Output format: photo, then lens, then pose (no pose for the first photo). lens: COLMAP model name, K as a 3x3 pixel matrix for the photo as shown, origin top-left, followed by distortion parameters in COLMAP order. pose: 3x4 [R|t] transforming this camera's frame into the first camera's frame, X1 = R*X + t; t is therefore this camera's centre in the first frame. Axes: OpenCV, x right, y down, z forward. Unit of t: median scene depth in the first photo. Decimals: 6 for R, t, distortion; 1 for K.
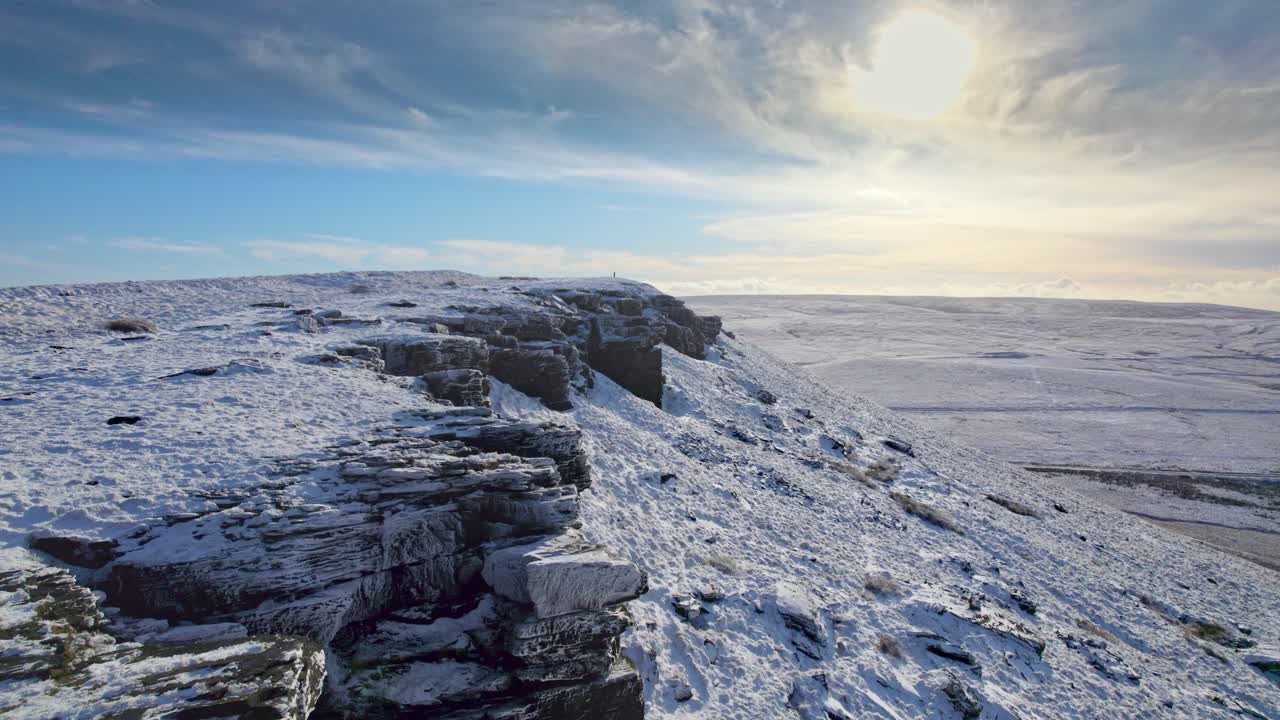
lens RADIAL K [[843.1, 0, 635.3], [0, 843.1, 369.4], [0, 0, 1]] dist [-0.074941, 0.065839]
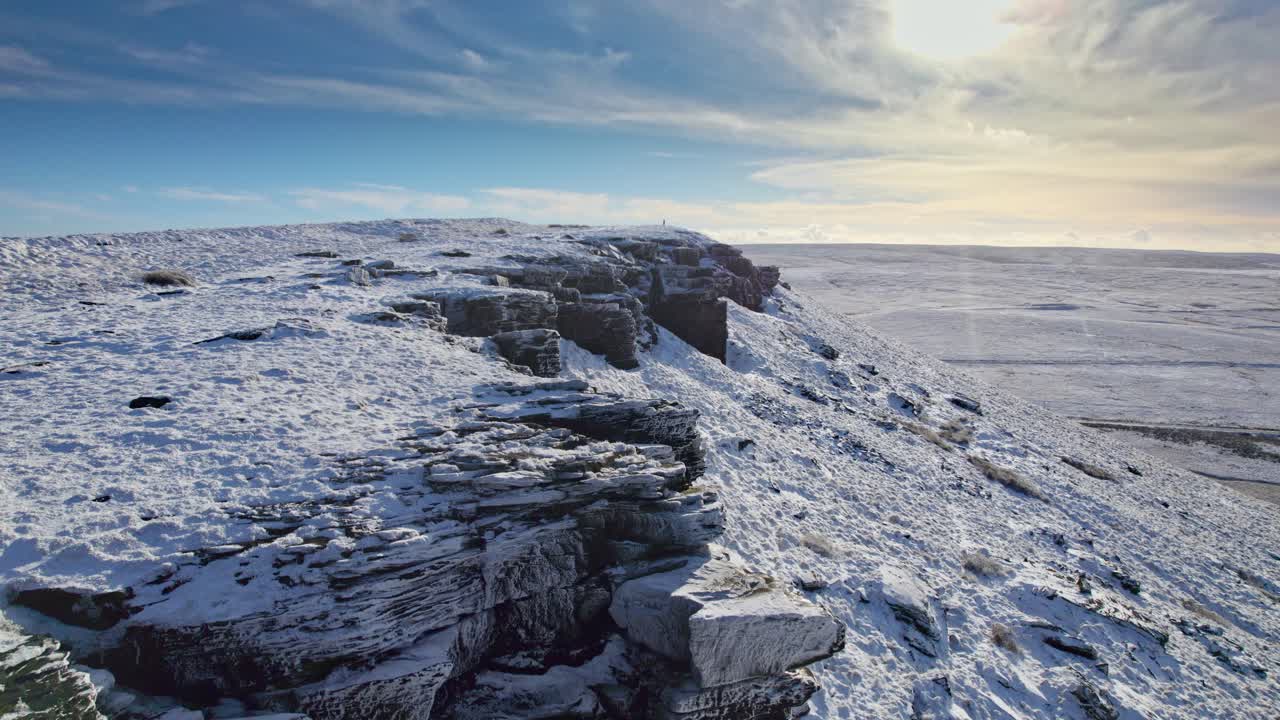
lens RADIAL K [[843.1, 0, 635.3], [0, 843.1, 369.4], [0, 0, 1]] dist [-0.074941, 0.065839]
pose [[0.998981, 0.006808, -0.044626, -0.055811], [-0.004125, 0.998194, 0.059937, -0.009655], [0.044953, -0.059691, 0.997204, 0.110117]]
